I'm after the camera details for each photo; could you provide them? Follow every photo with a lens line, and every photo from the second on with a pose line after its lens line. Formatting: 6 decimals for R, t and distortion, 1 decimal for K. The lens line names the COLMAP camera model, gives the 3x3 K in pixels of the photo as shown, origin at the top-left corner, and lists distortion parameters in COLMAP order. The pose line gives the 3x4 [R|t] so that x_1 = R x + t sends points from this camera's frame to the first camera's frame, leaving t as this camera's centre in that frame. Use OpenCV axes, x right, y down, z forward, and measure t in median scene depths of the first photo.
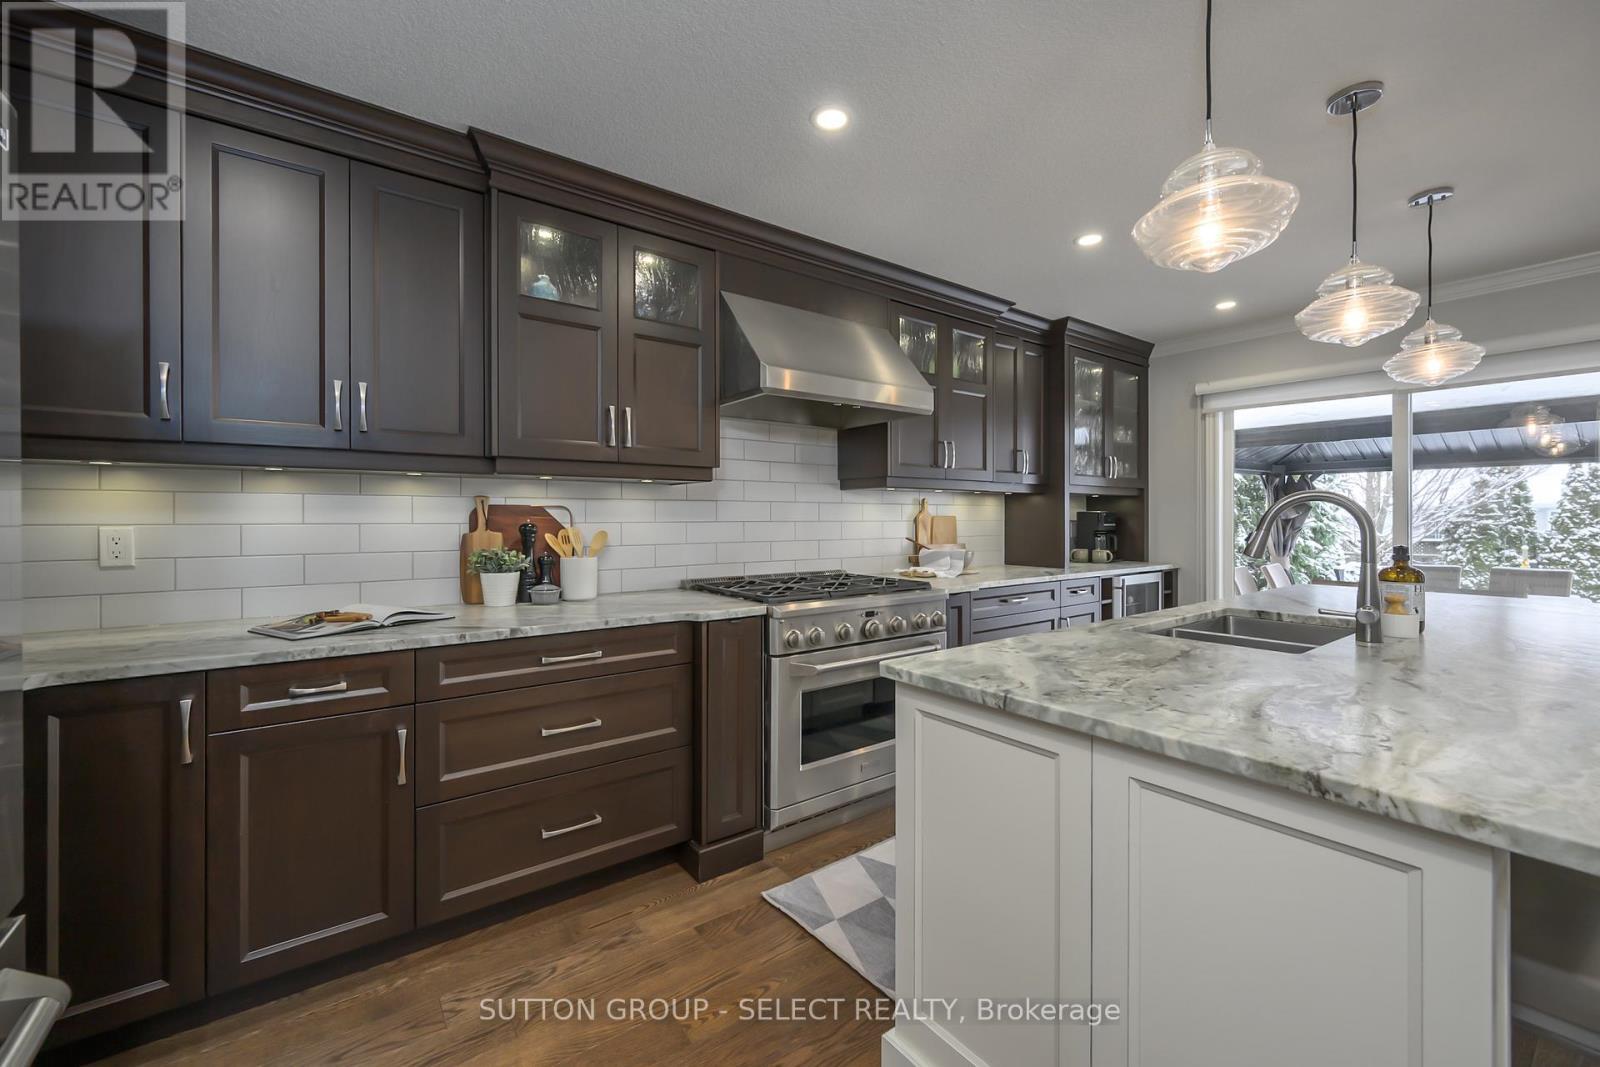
lens RADIAL K [[642.9, 0, 799.3], [0, 642.9, 523.4], [0, 0, 1]] dist [0.001021, 0.000097]
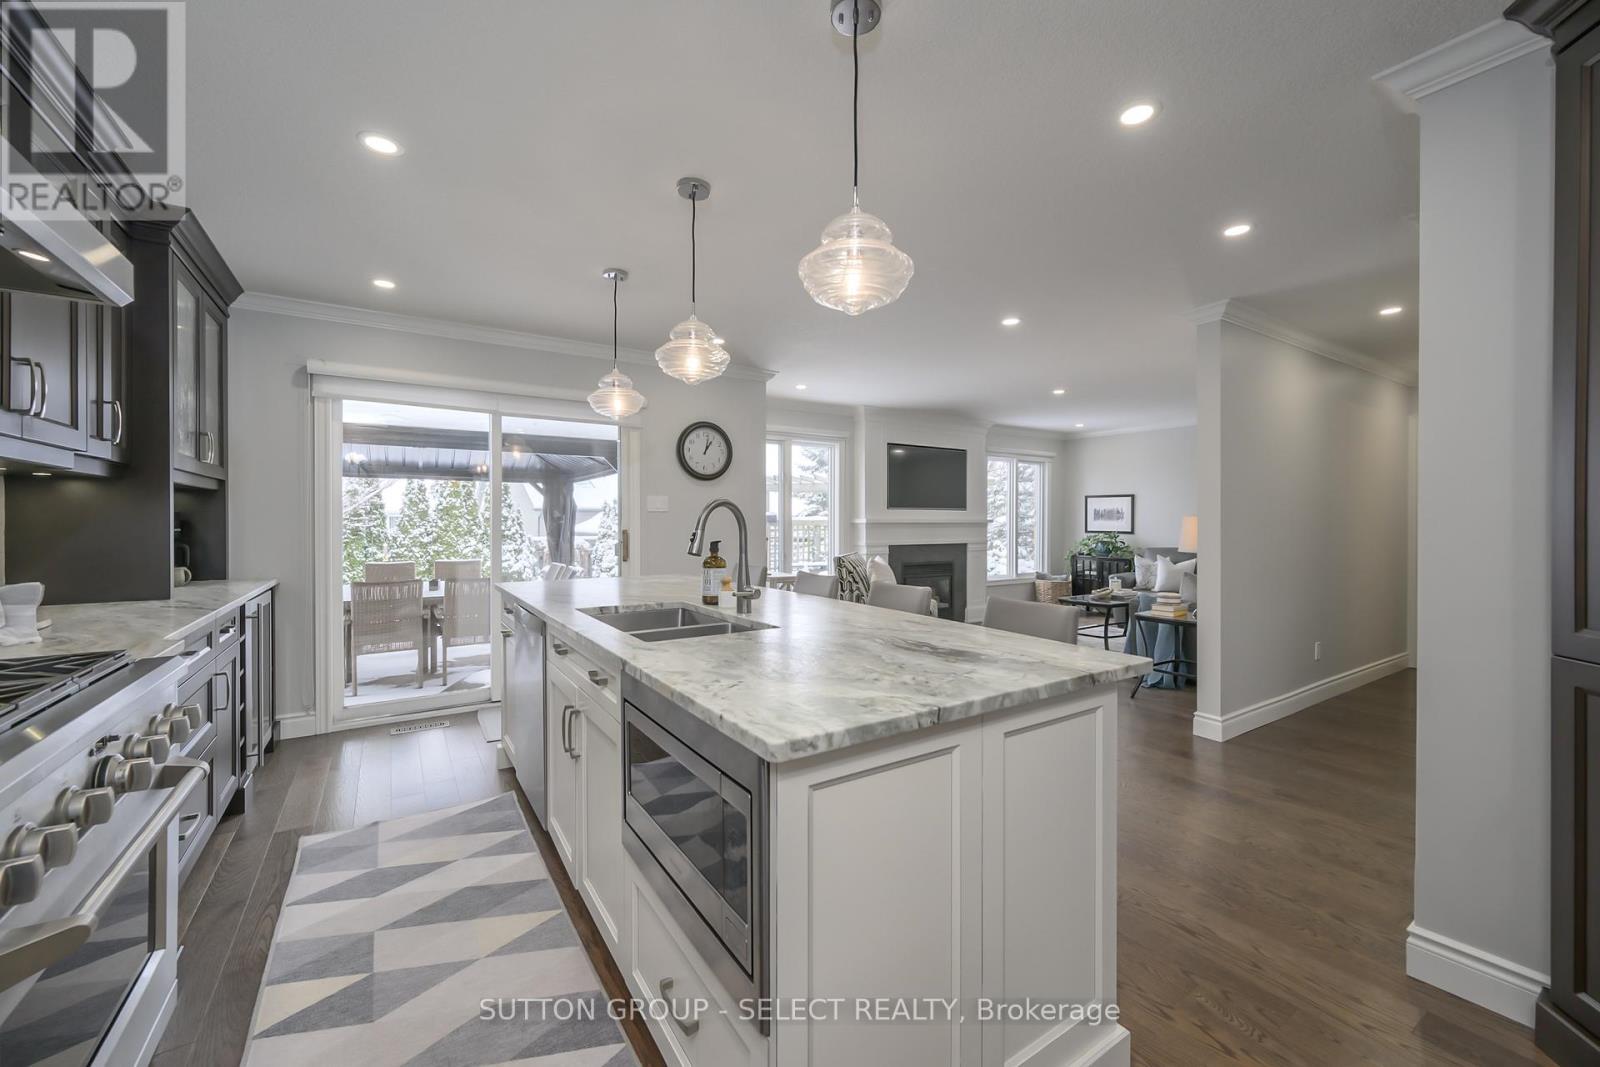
lens RADIAL K [[642.9, 0, 803.6], [0, 642.9, 524.4], [0, 0, 1]] dist [0.001021, 0.000097]
pose [[0.065007, -0.003838, 0.997877, -0.158673], [0.007557, 0.999966, 0.003354, -0.001289], [-0.997856, 0.007323, 0.065034, 0.286457]]
